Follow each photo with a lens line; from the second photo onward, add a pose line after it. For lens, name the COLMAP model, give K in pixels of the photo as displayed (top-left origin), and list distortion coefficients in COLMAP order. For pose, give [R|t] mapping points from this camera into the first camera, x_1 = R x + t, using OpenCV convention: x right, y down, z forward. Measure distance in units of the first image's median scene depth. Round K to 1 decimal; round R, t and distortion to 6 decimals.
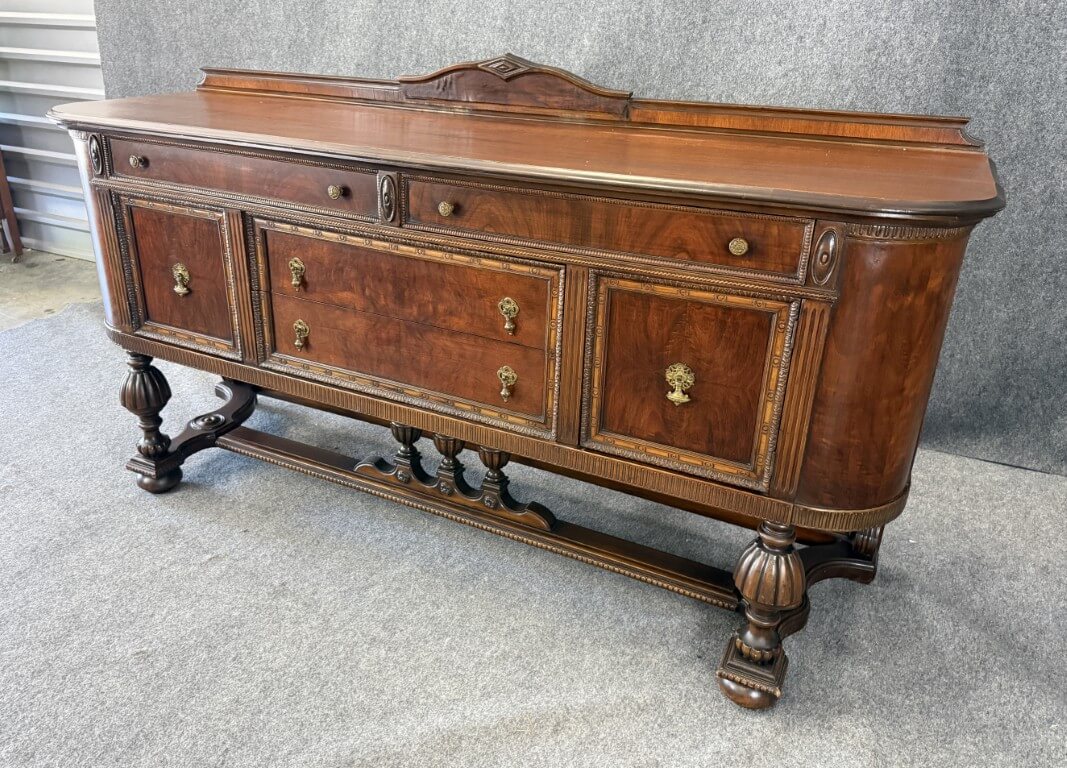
lens RADIAL K [[804.2, 0, 507.1], [0, 804.2, 360.8], [0, 0, 1]] dist [0.124943, -0.235855]
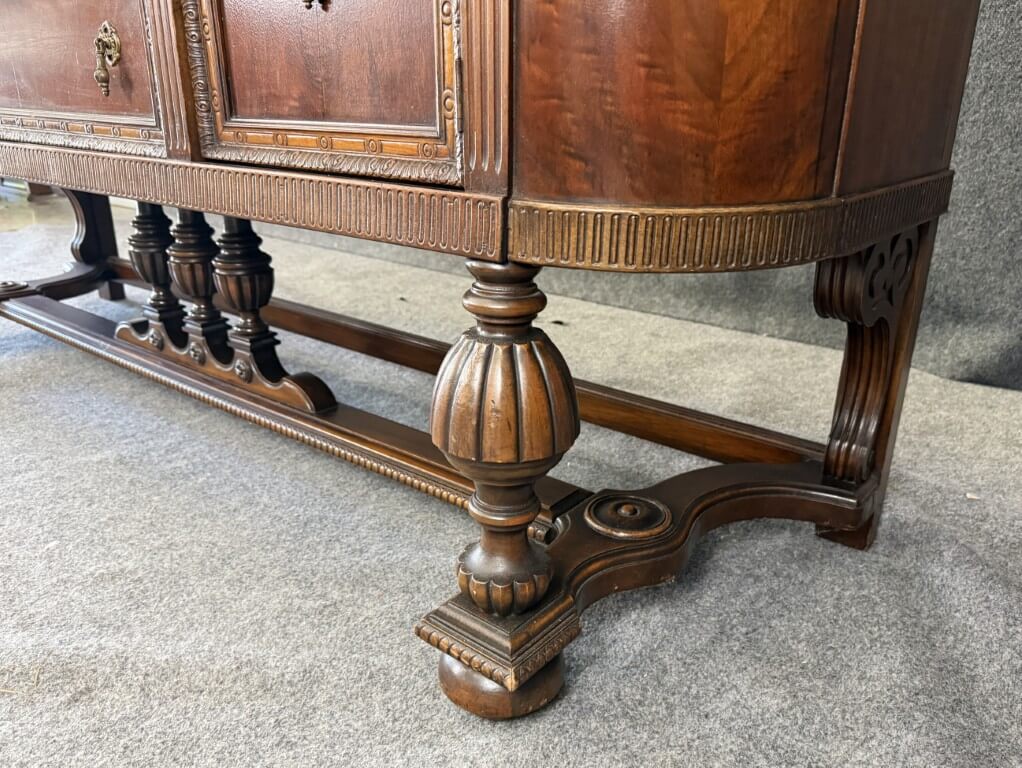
lens RADIAL K [[797.2, 0, 515.4], [0, 797.2, 405.9], [0, 0, 1]] dist [0.008541, 0.002329]
pose [[0.977886, 0.064306, -0.199007, 0.362485], [-0.070737, 0.997172, -0.025365, 0.237090], [0.196813, 0.038881, 0.979670, 0.503123]]
